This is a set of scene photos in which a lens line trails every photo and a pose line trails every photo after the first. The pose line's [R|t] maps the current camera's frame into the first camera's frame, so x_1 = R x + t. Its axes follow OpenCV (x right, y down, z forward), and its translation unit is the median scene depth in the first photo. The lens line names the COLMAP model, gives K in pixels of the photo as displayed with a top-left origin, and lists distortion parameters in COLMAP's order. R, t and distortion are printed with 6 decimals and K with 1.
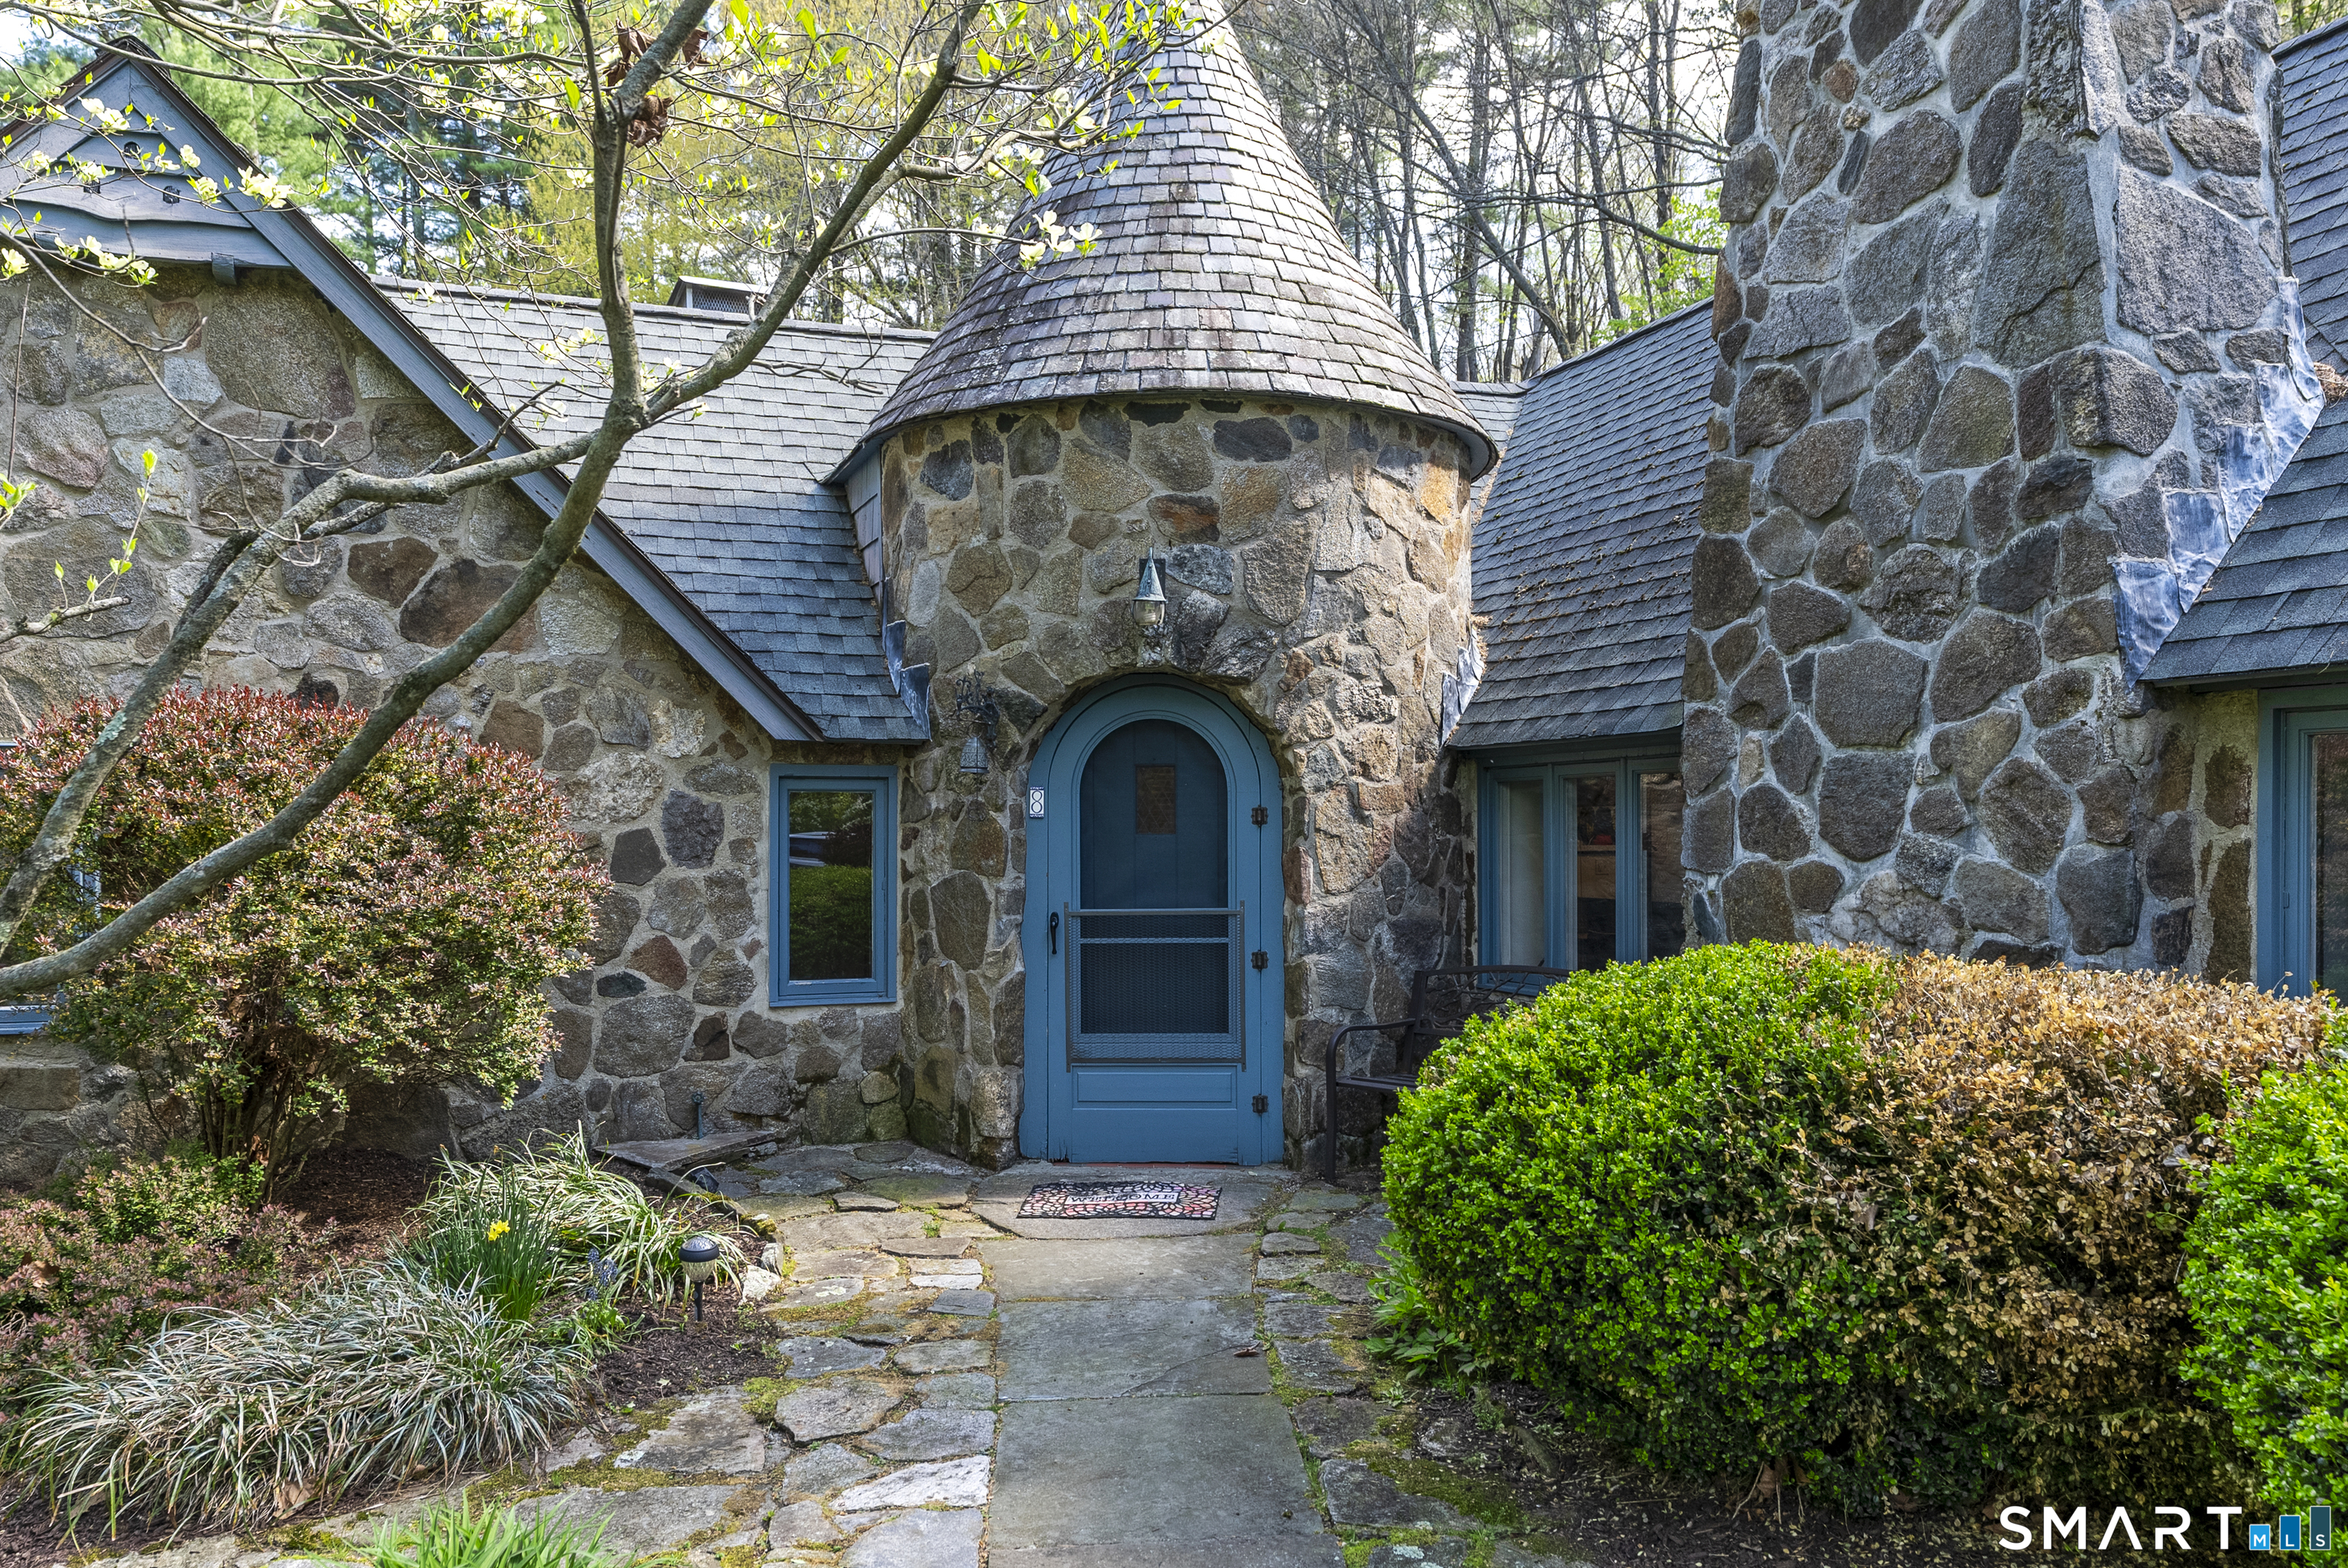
lens RADIAL K [[1412.8, 0, 1174.3], [0, 1412.8, 835.9], [0, 0, 1]] dist [-0.001611, -0.000440]
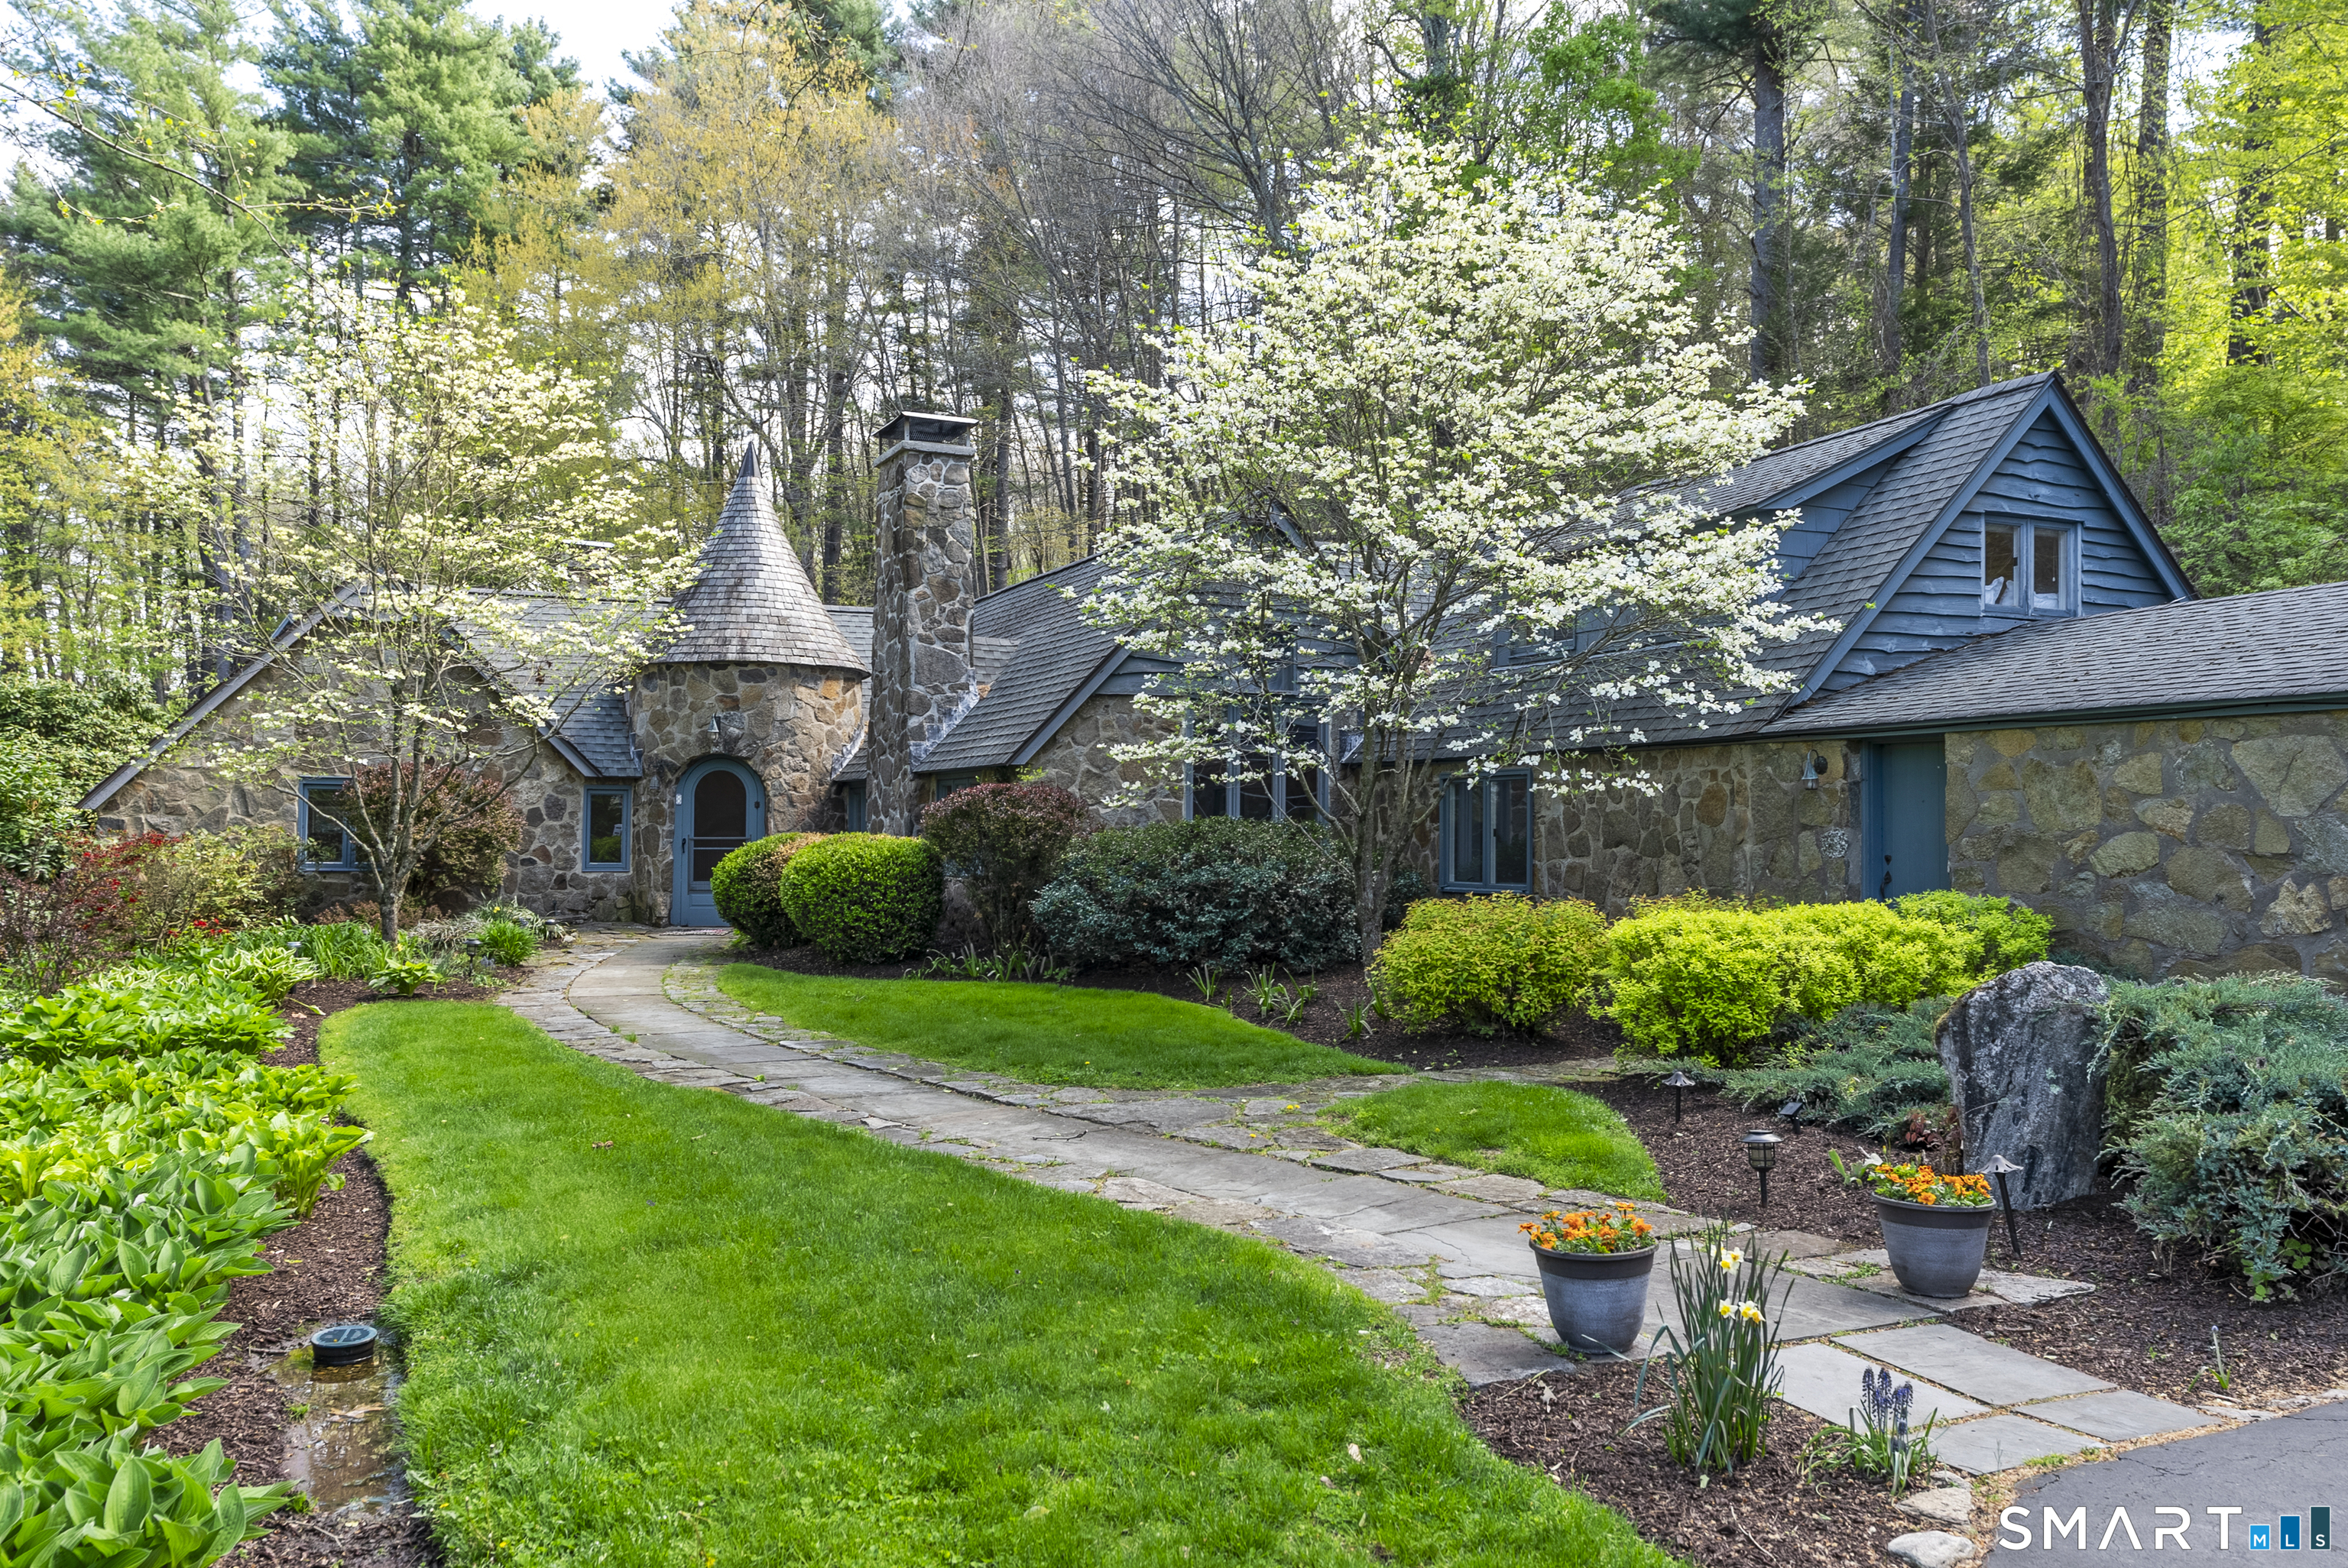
lens RADIAL K [[1492.7, 0, 1174.0], [0, 1492.7, 784.0], [0, 0, 1]] dist [-0.002249, -0.000355]
pose [[0.998796, 0.010317, 0.047966, 0.777894], [-0.008634, 0.999344, -0.035178, 0.044264], [-0.048297, 0.034722, 0.998229, -2.112808]]
